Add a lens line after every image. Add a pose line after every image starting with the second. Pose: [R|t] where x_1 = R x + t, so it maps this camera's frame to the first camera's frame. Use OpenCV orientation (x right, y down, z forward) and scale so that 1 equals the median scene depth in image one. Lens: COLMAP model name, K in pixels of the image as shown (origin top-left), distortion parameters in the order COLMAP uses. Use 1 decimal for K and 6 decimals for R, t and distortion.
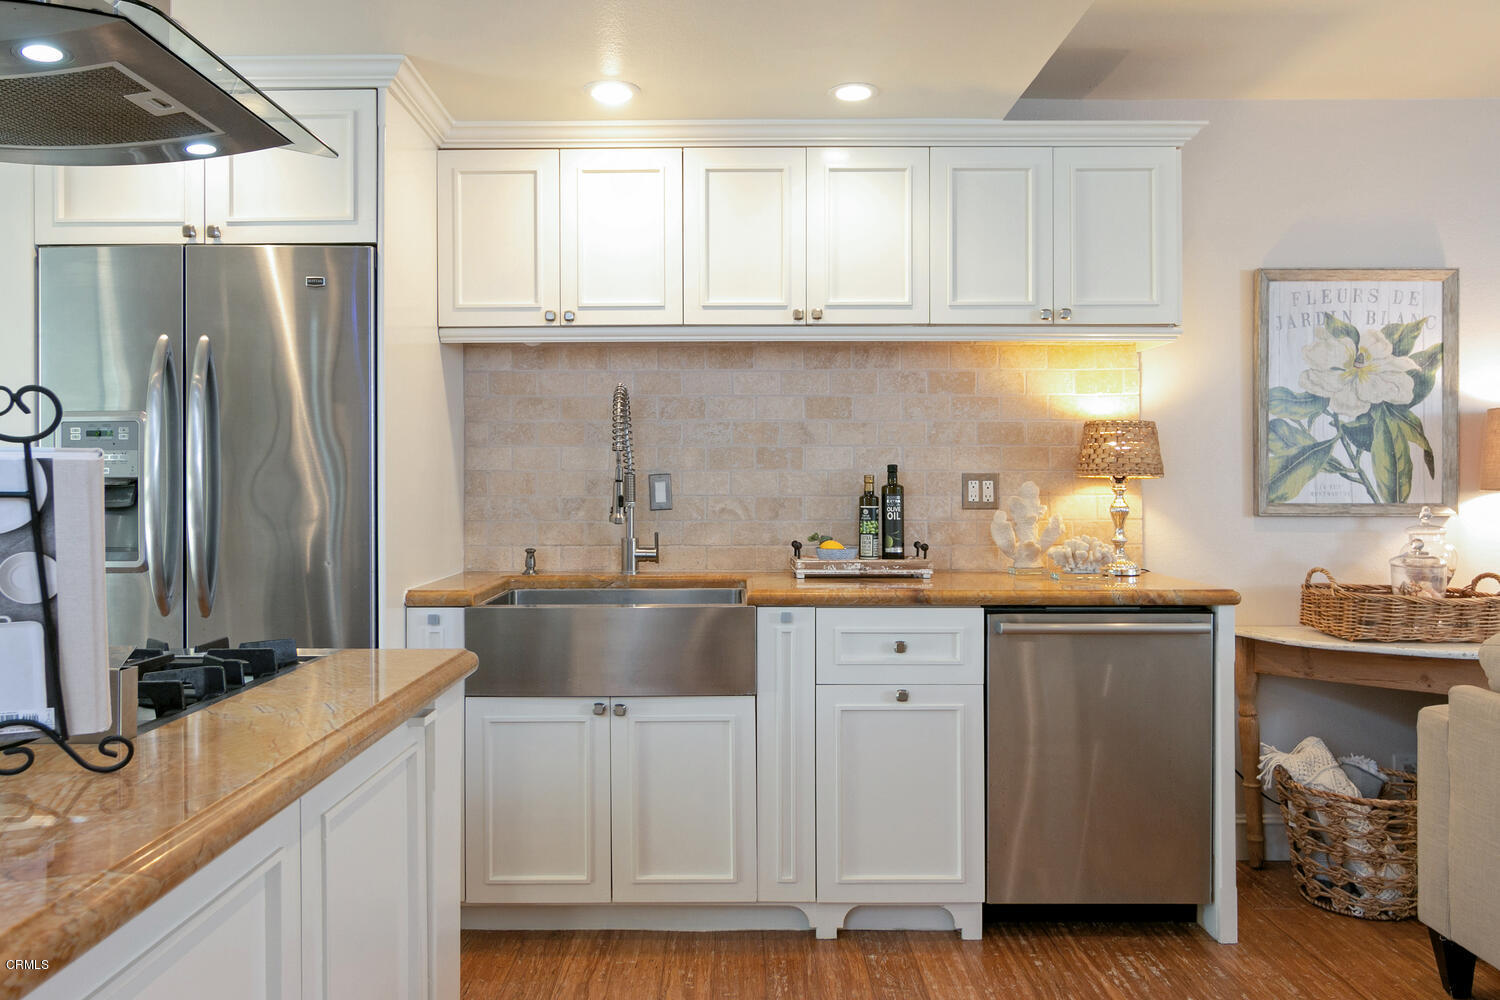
lens RADIAL K [[1102.0, 0, 732.1], [0, 1102.0, 480.9], [0, 0, 1]] dist [-0.000462, 0.002230]
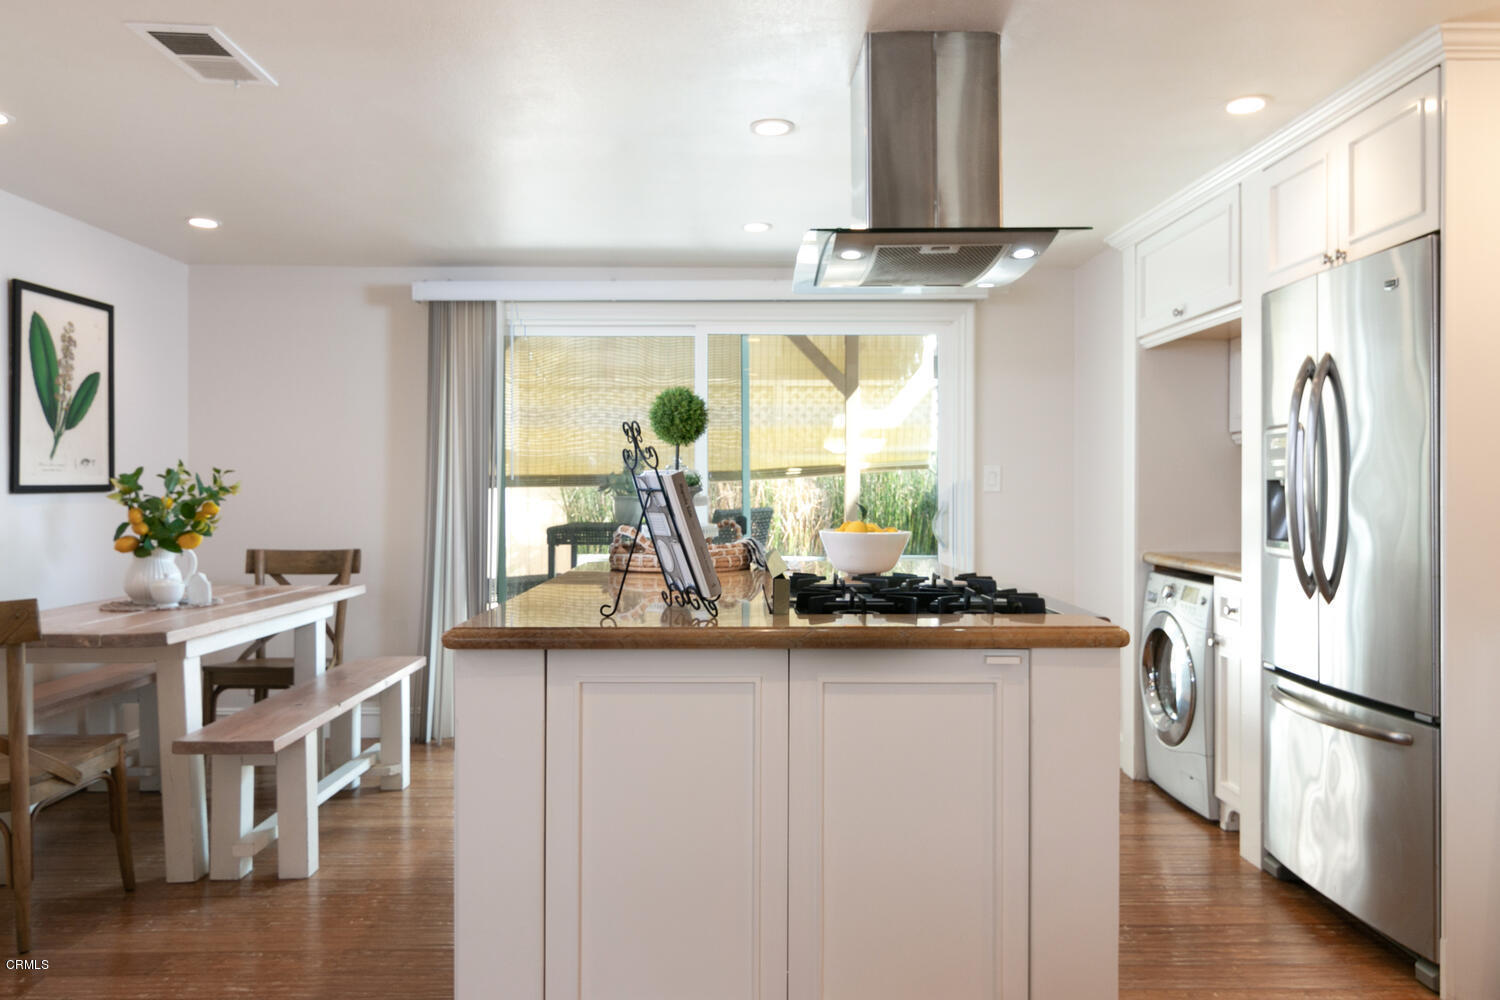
lens RADIAL K [[1102.0, 0, 754.2], [0, 1102.0, 491.2], [0, 0, 1]] dist [-0.000462, 0.002230]
pose [[0.030294, 0.004698, -0.999530, 0.504810], [0.005527, 0.999973, 0.004868, 0.000571], [0.999526, -0.005672, 0.030267, 0.318388]]
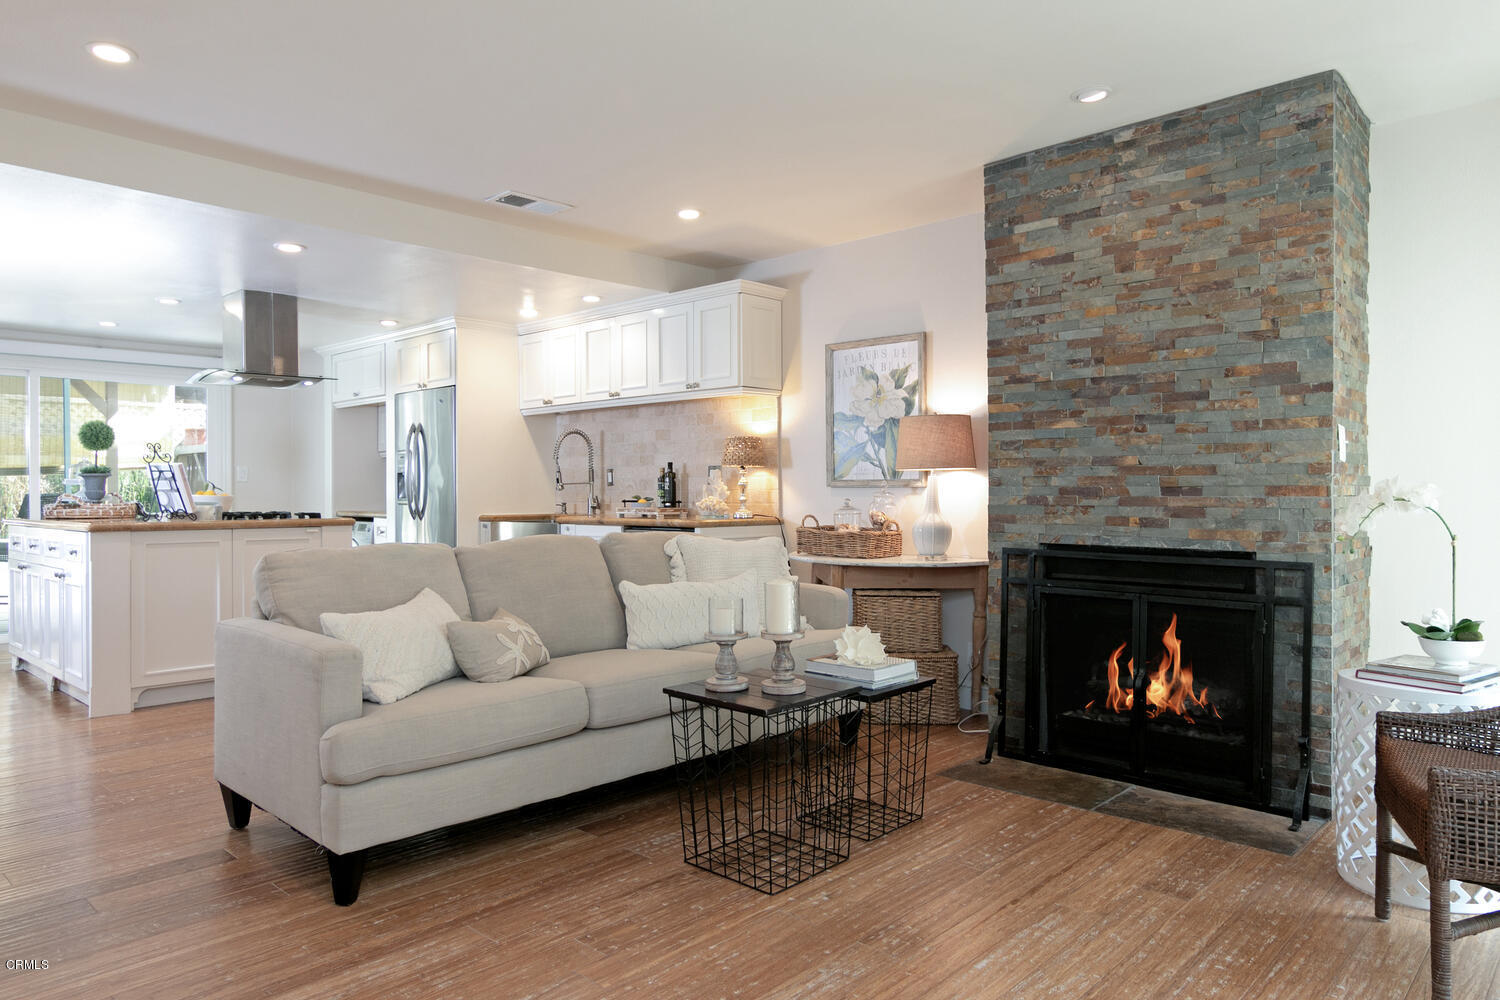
lens RADIAL K [[954.3, 0, 743.5], [0, 954.3, 498.3], [0, 0, 1]] dist [-0.000793, 0.002841]
pose [[0.732440, 0.004368, -0.680818, 1.504980], [0.004745, 0.999922, 0.011520, 0.033441], [0.680815, -0.011668, 0.732362, -0.205266]]
